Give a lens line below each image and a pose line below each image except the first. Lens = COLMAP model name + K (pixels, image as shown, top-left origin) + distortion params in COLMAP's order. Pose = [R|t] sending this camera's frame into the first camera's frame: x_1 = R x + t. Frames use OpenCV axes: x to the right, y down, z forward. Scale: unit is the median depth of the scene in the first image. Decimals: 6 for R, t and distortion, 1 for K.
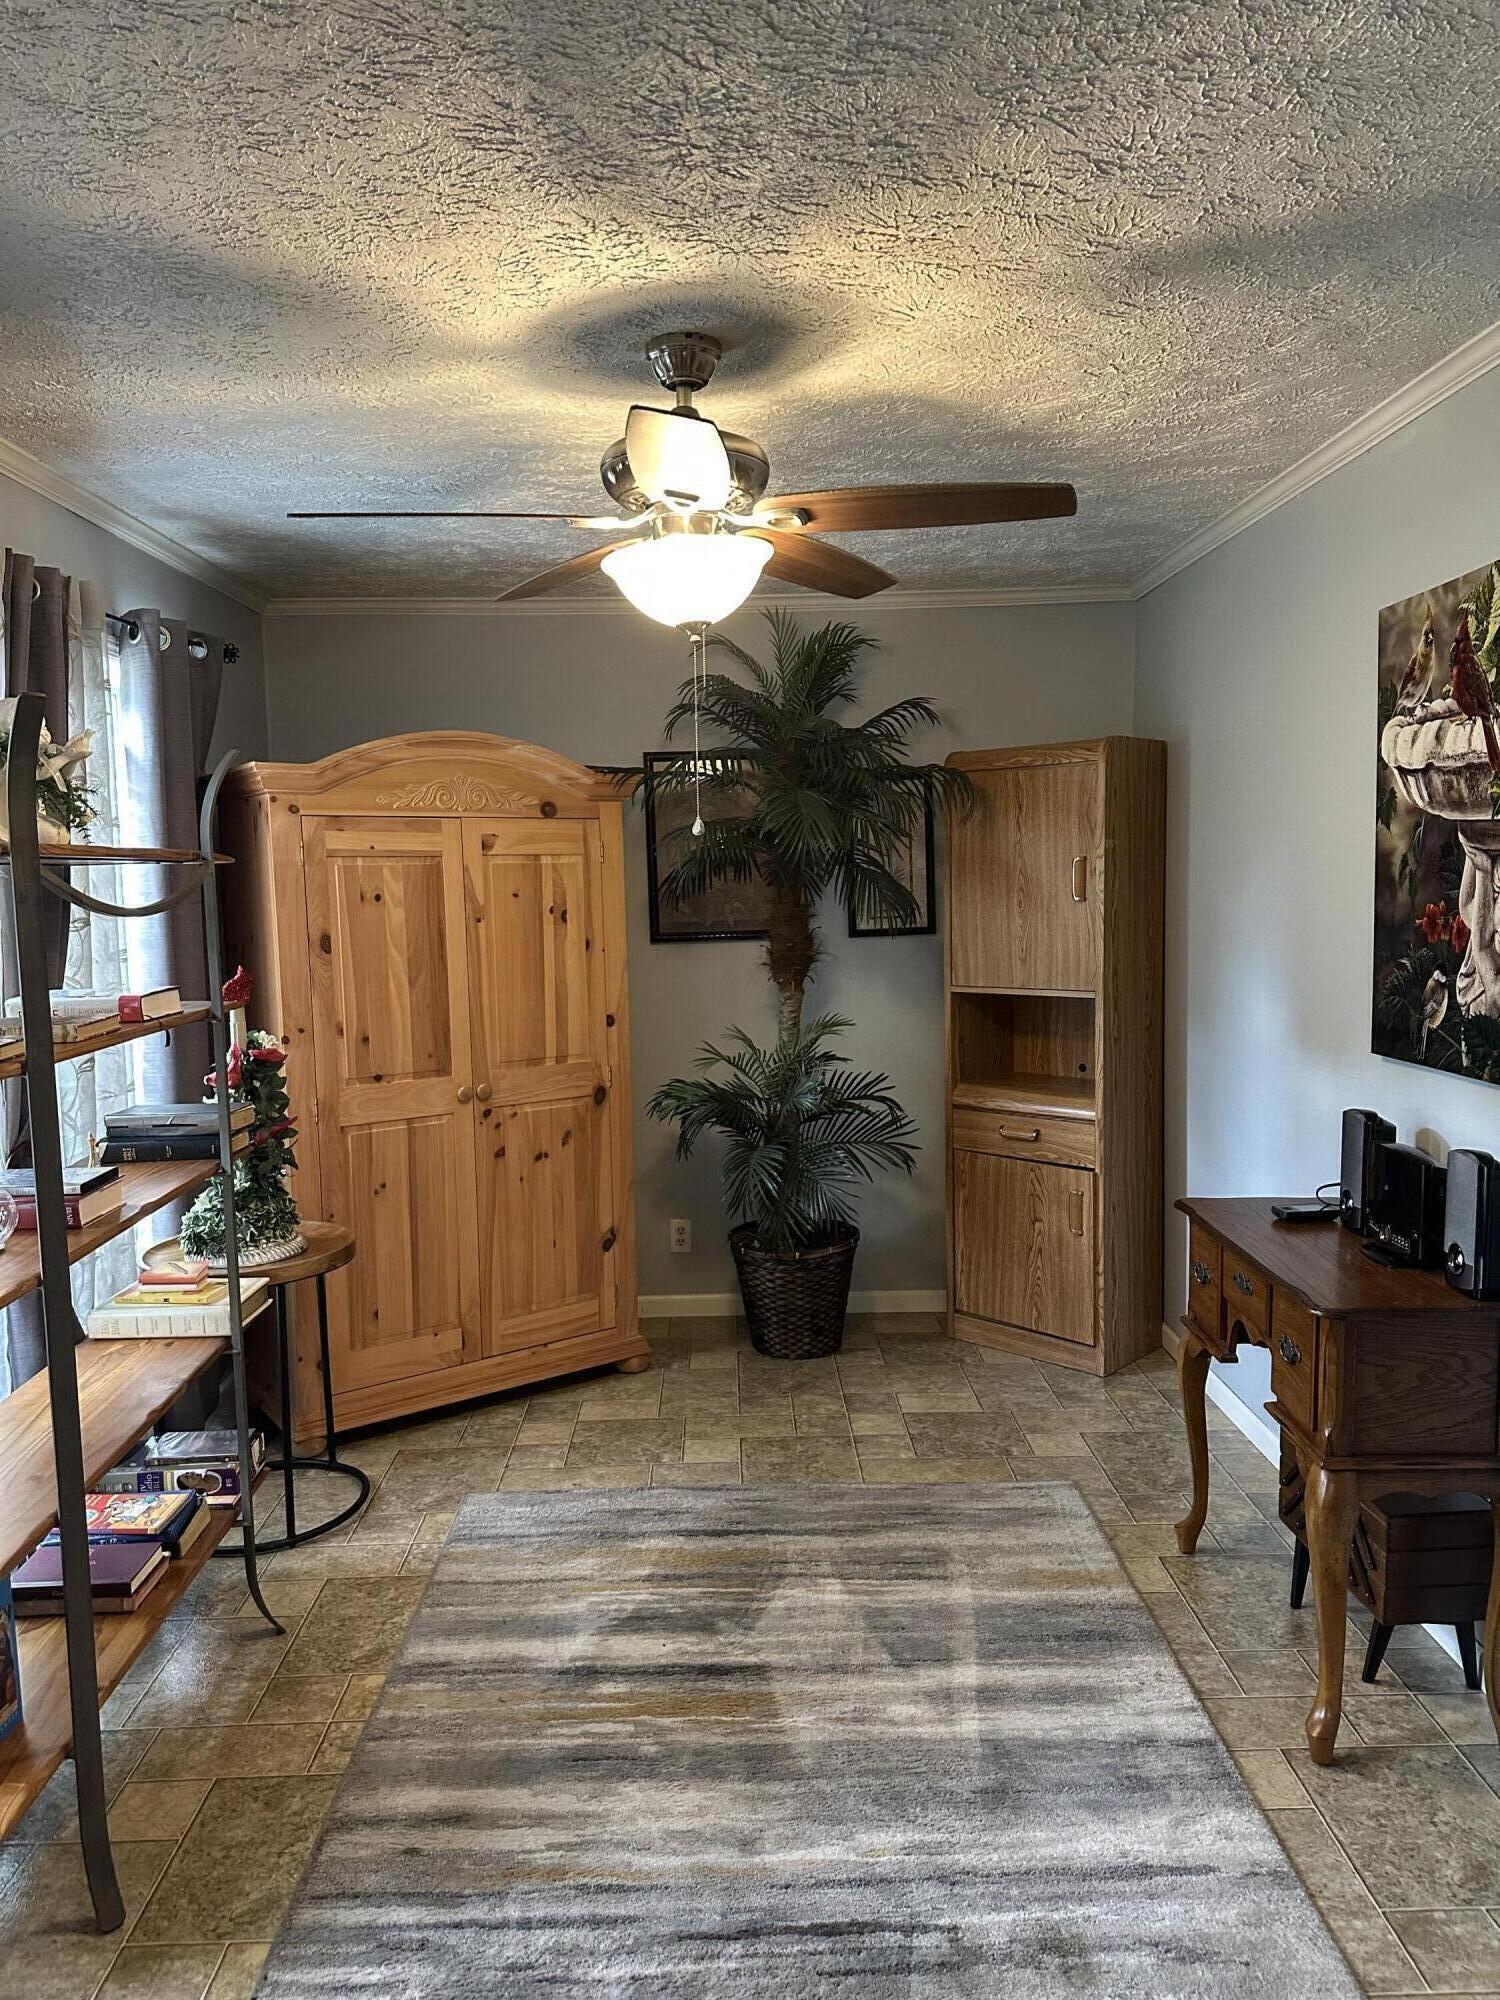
lens RADIAL K [[1397.9, 0, 750.0], [0, 1397.9, 1000.0], [0, 0, 1]] dist [0.127935, -0.160141]
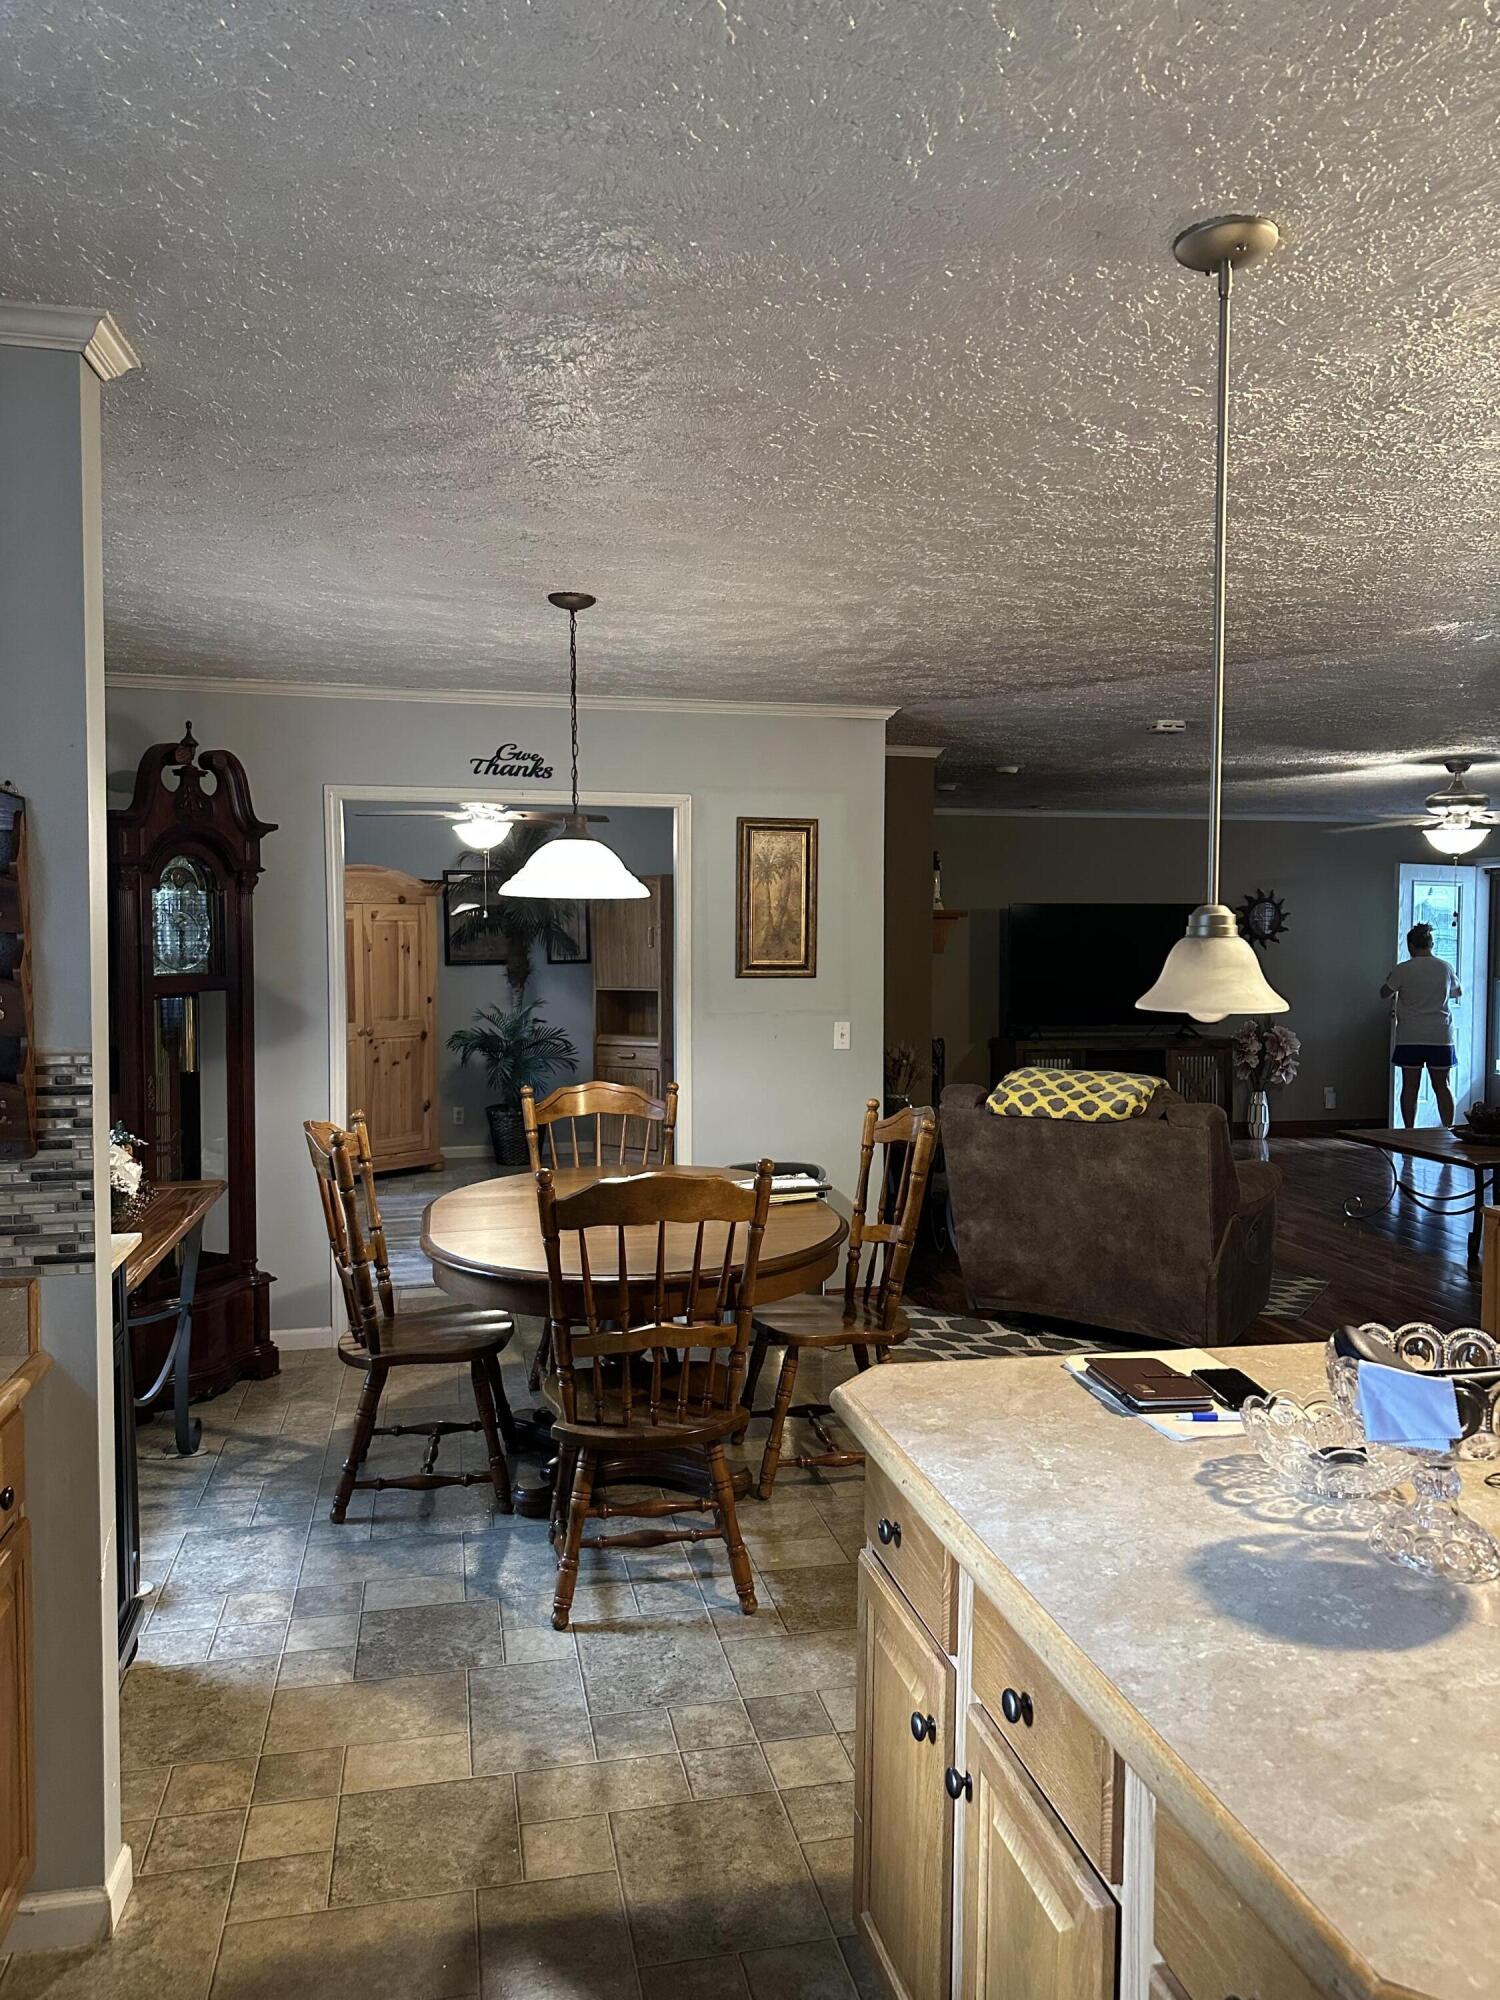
lens RADIAL K [[1397.9, 0, 750.0], [0, 1397.9, 1000.0], [0, 0, 1]] dist [0.127935, -0.160141]
pose [[0.981387, 0.008075, 0.191873, -0.032820], [0.001532, 0.998755, -0.049866, 0.118784], [-0.192037, 0.049232, 0.980152, -1.135776]]
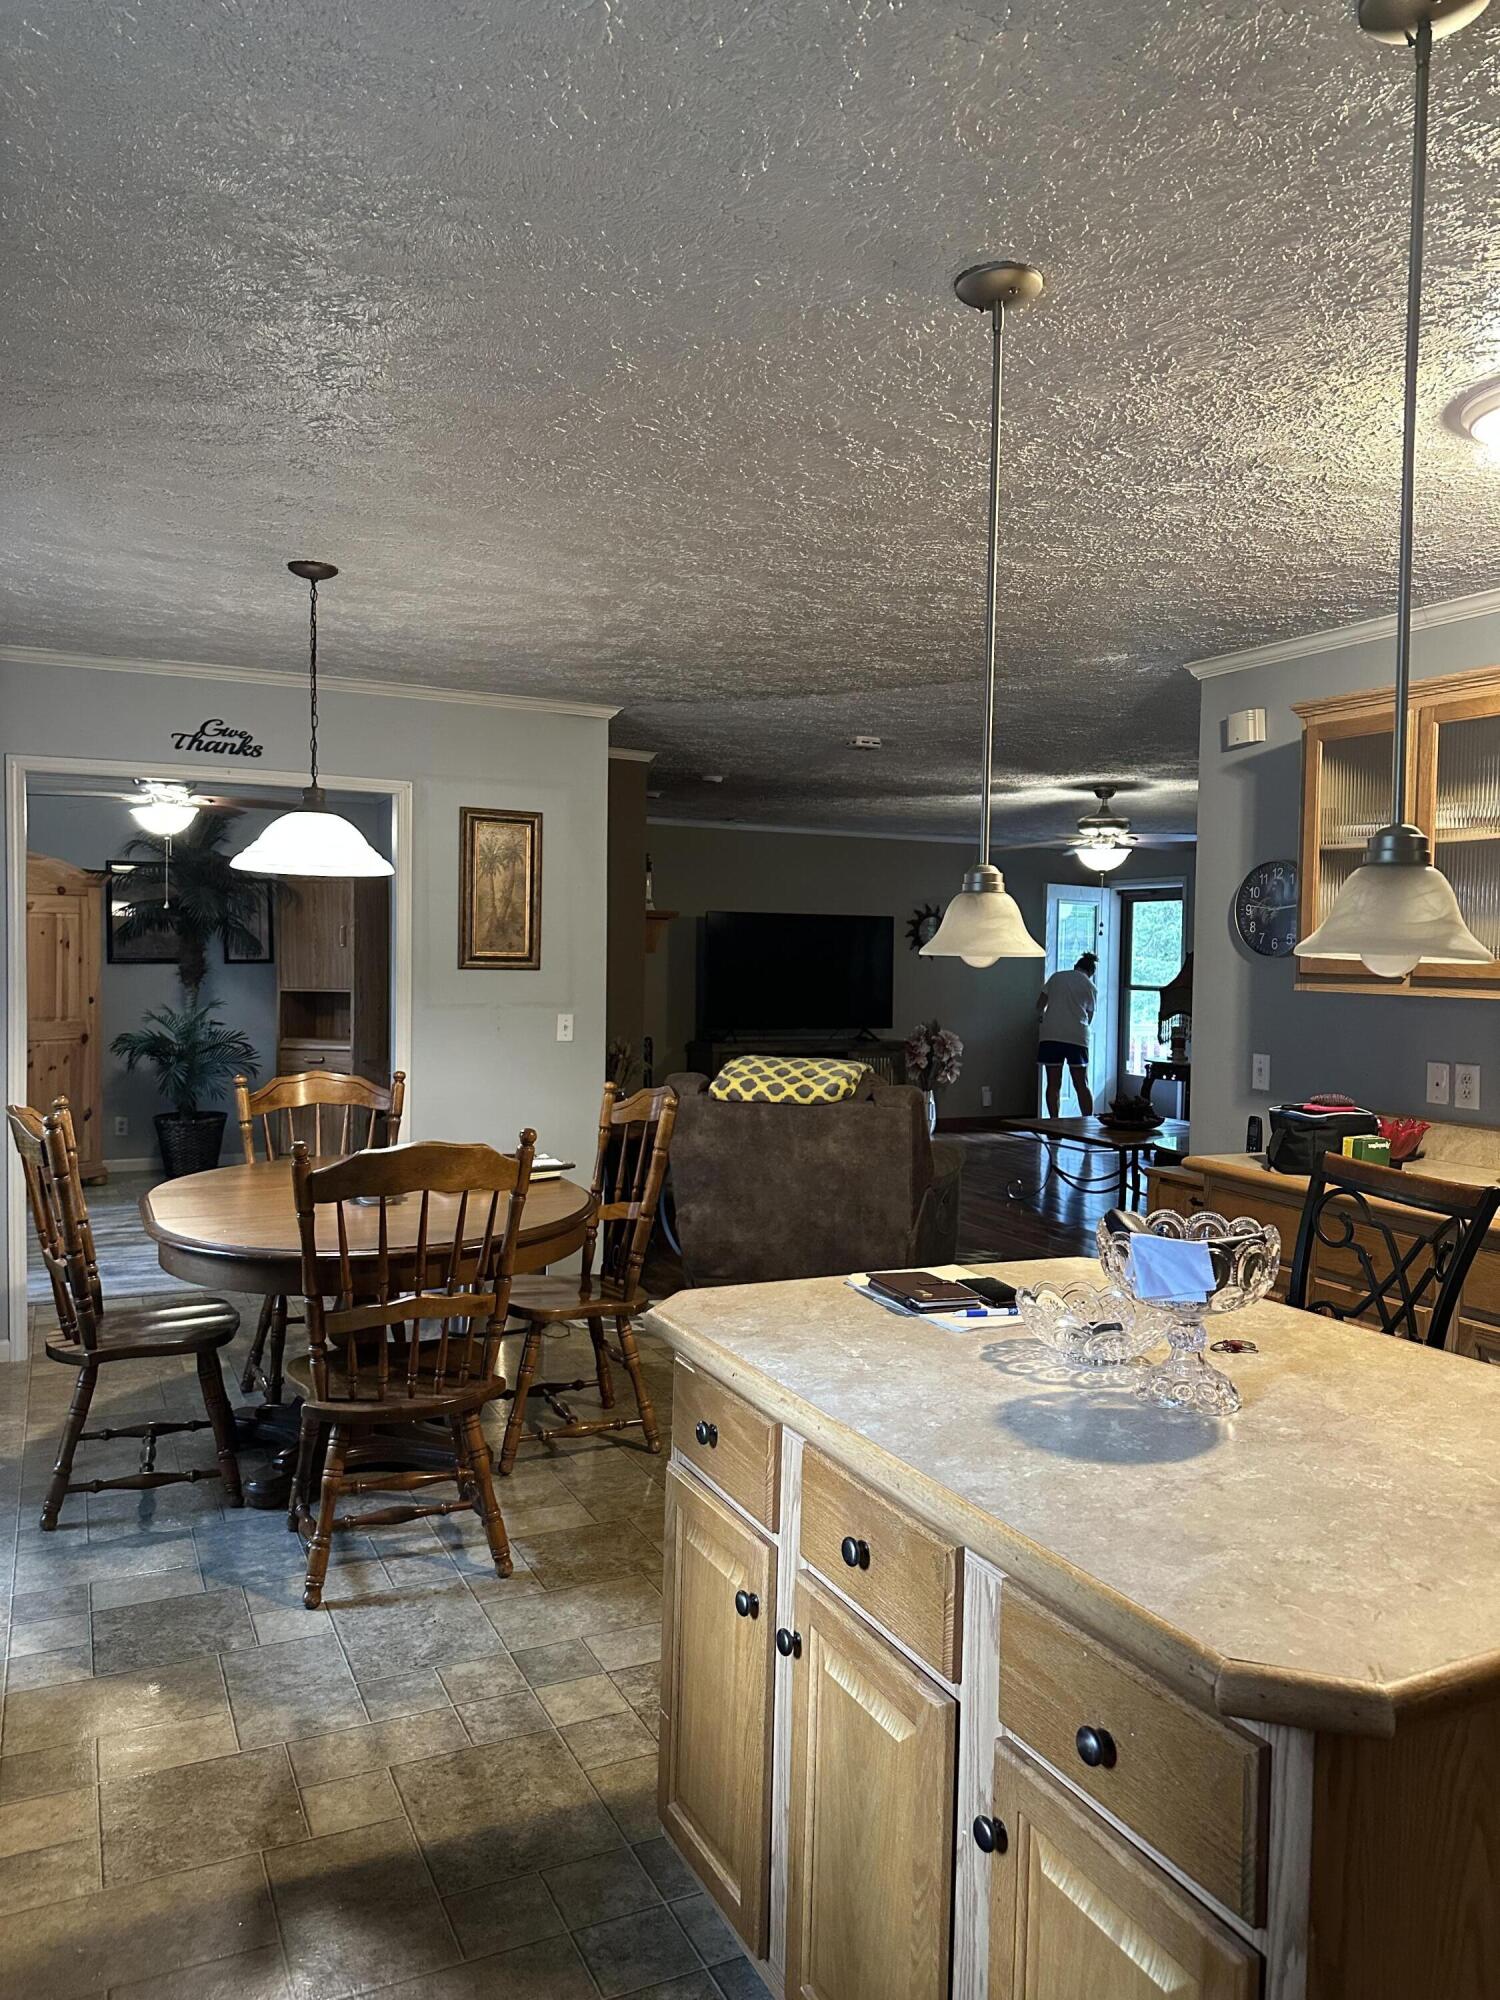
lens RADIAL K [[1397.9, 0, 750.0], [0, 1397.9, 1000.0], [0, 0, 1]] dist [0.127935, -0.160141]
pose [[0.910189, 0.016175, 0.413878, -0.084335], [0.010151, 0.998066, -0.061330, 0.142684], [-0.414070, 0.060023, 0.908264, -1.148222]]
